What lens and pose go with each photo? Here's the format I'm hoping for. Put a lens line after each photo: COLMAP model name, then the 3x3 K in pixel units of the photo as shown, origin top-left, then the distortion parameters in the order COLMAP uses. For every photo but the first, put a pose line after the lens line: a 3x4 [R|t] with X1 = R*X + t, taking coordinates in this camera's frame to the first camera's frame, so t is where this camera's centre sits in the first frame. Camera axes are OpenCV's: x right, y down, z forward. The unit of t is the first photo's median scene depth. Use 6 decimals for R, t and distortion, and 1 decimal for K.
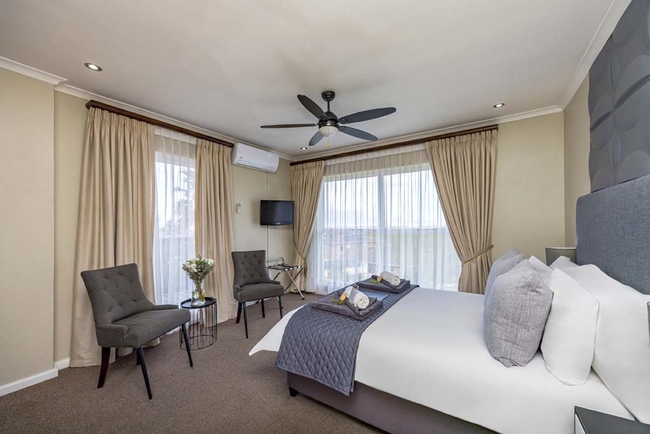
lens RADIAL K [[255.9, 0, 324.4], [0, 255.9, 225.8], [0, 0, 1]] dist [0.008274, 0.000138]
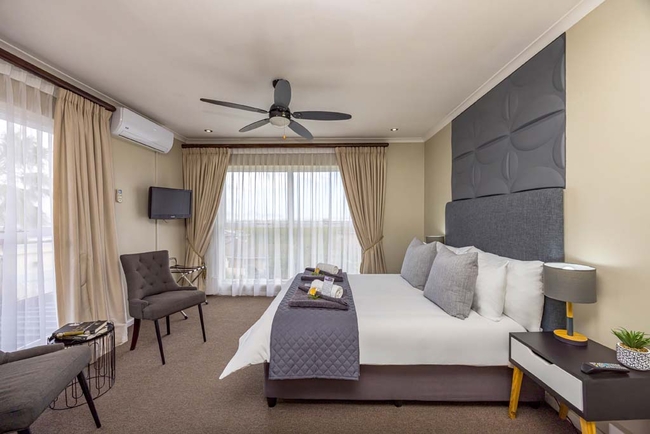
lens RADIAL K [[249.9, 0, 326.8], [0, 249.9, 220.9], [0, 0, 1]] dist [-0.000361, 0.000092]
pose [[0.846139, 0.002577, 0.532955, -0.233856], [-0.005378, 0.999979, 0.003703, -0.002073], [-0.532934, -0.006000, 0.846135, 0.078482]]
